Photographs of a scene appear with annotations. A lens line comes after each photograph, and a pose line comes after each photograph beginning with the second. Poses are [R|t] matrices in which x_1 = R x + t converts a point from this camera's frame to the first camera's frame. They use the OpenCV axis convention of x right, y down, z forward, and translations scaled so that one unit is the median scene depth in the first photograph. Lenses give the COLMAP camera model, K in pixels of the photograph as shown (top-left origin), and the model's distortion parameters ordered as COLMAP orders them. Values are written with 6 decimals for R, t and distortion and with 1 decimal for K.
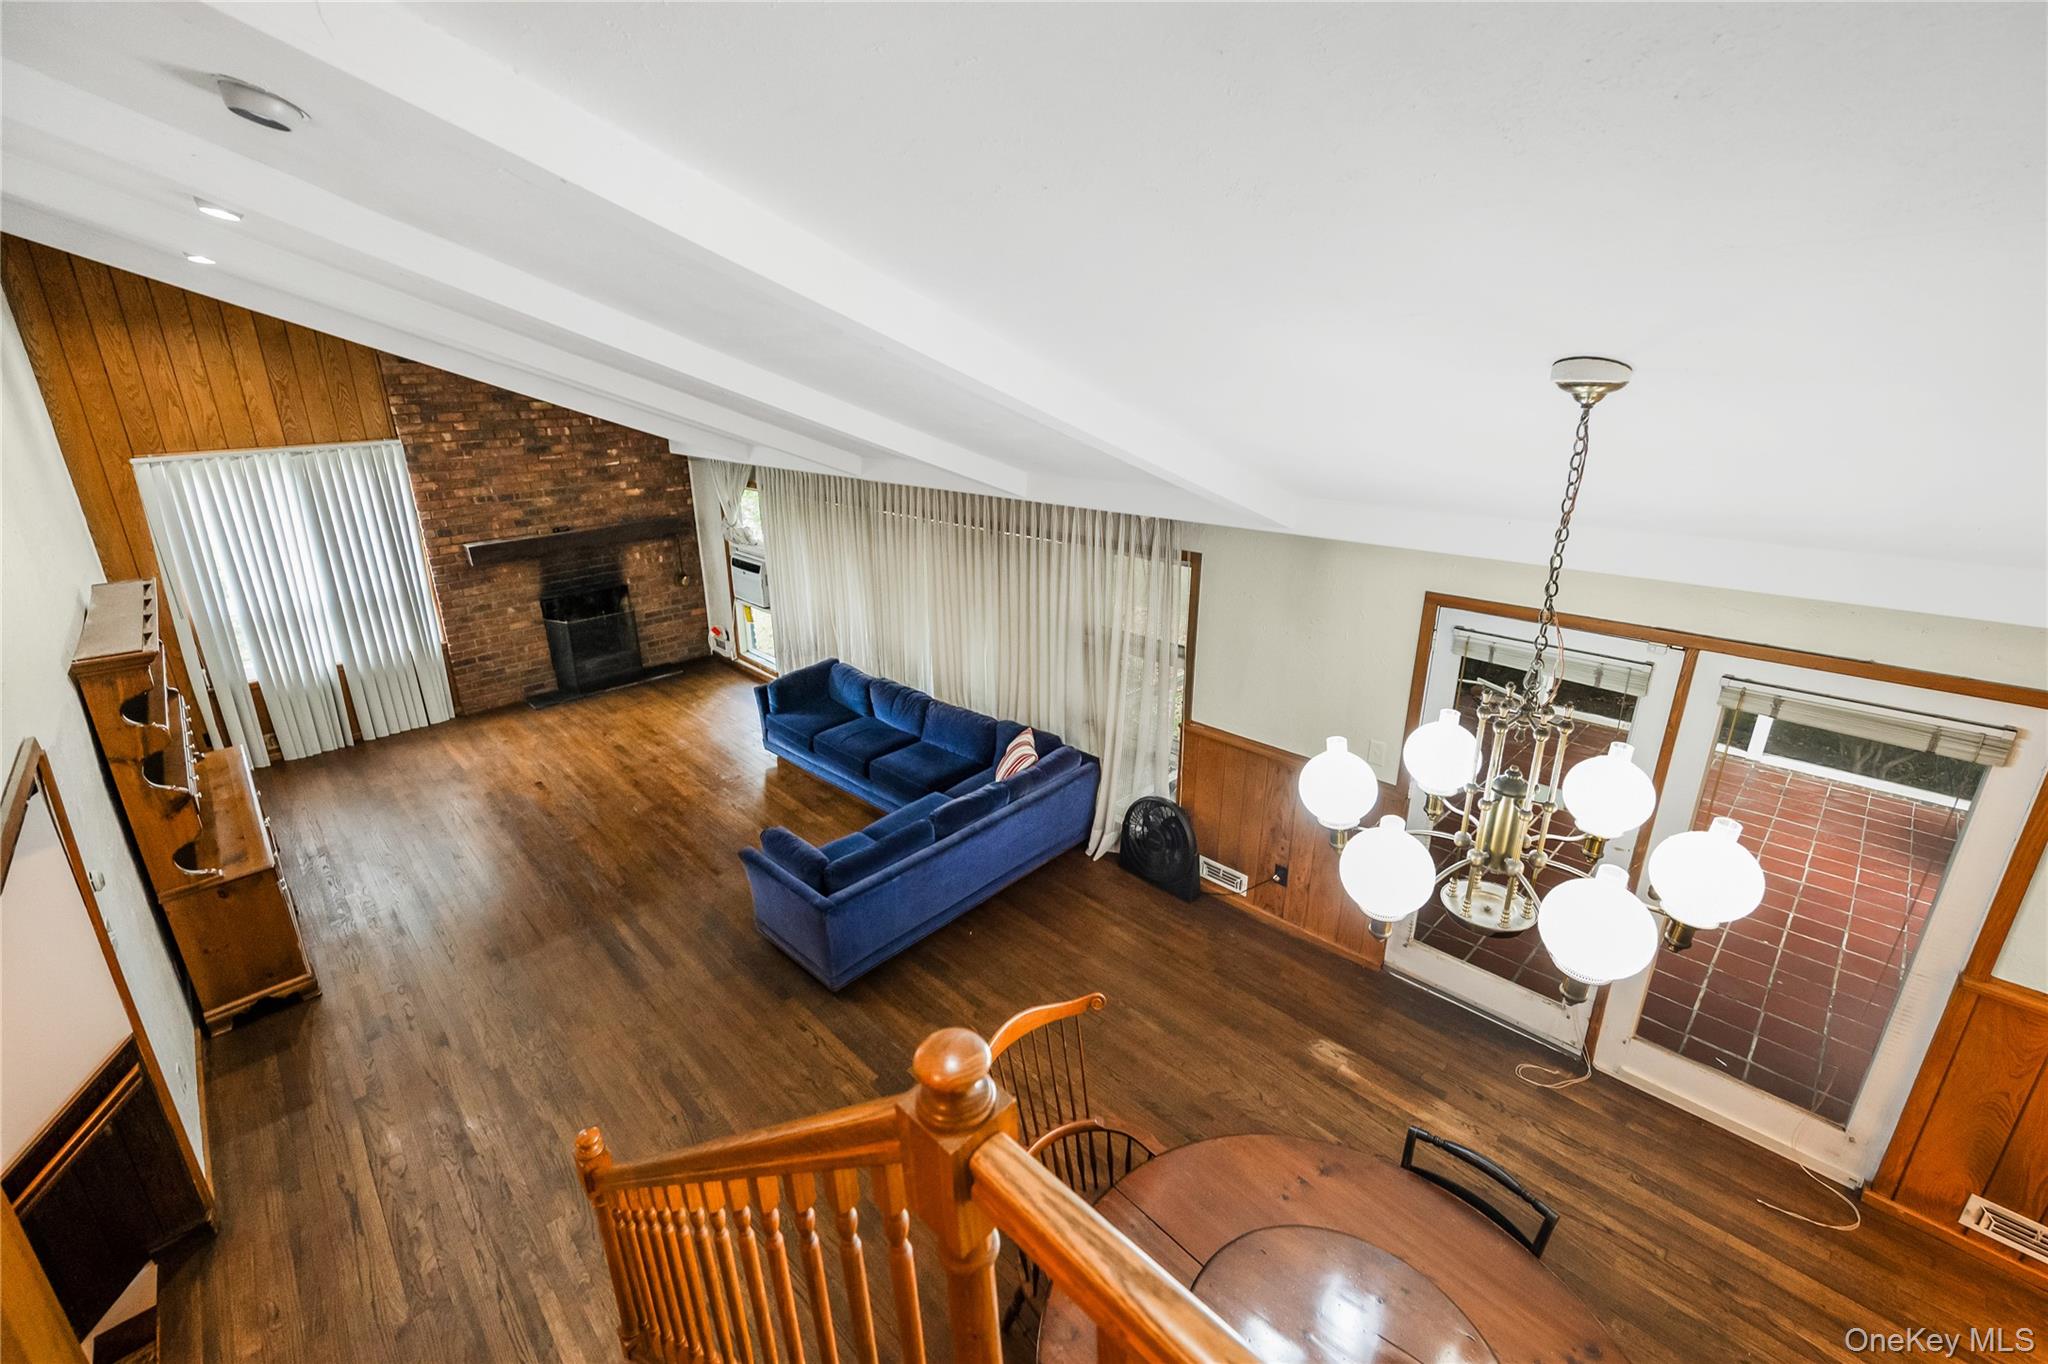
lens RADIAL K [[863.8, 0, 986.7], [0, 863.8, 648.3], [0, 0, 1]] dist [-0.000652, -0.000298]
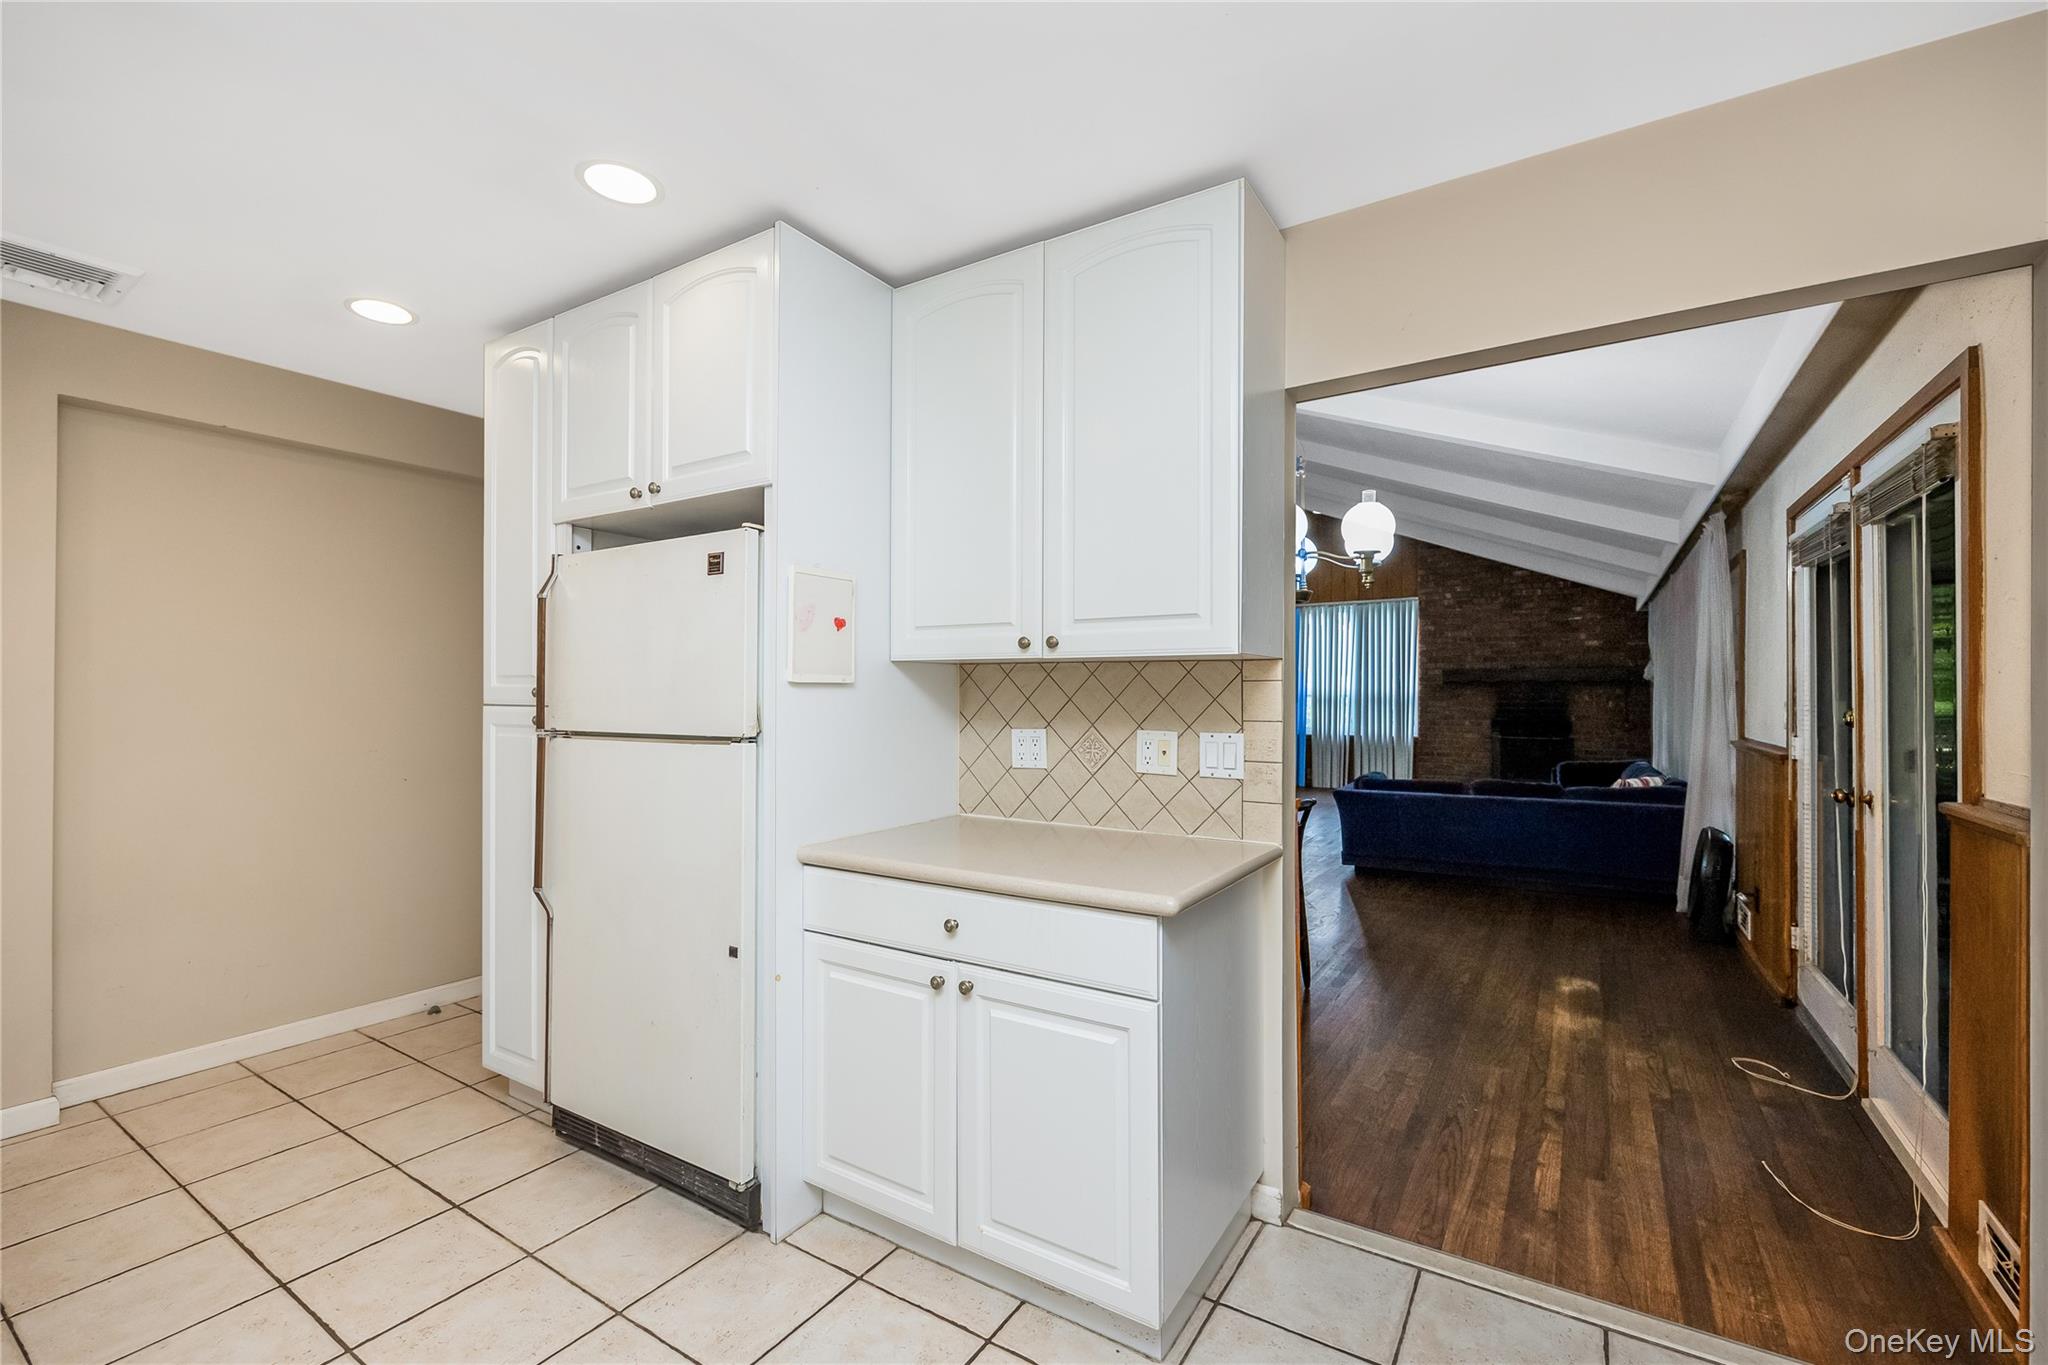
lens RADIAL K [[848.8, 0, 1024.0], [0, 848.8, 682.5], [0, 0, 1]] dist [-0.003555, 0.000039]
pose [[0.236910, 0.013308, -0.971440, 0.593534], [-0.314564, 0.947094, -0.063740, 0.208944], [0.919197, 0.320681, 0.228563, 0.062443]]
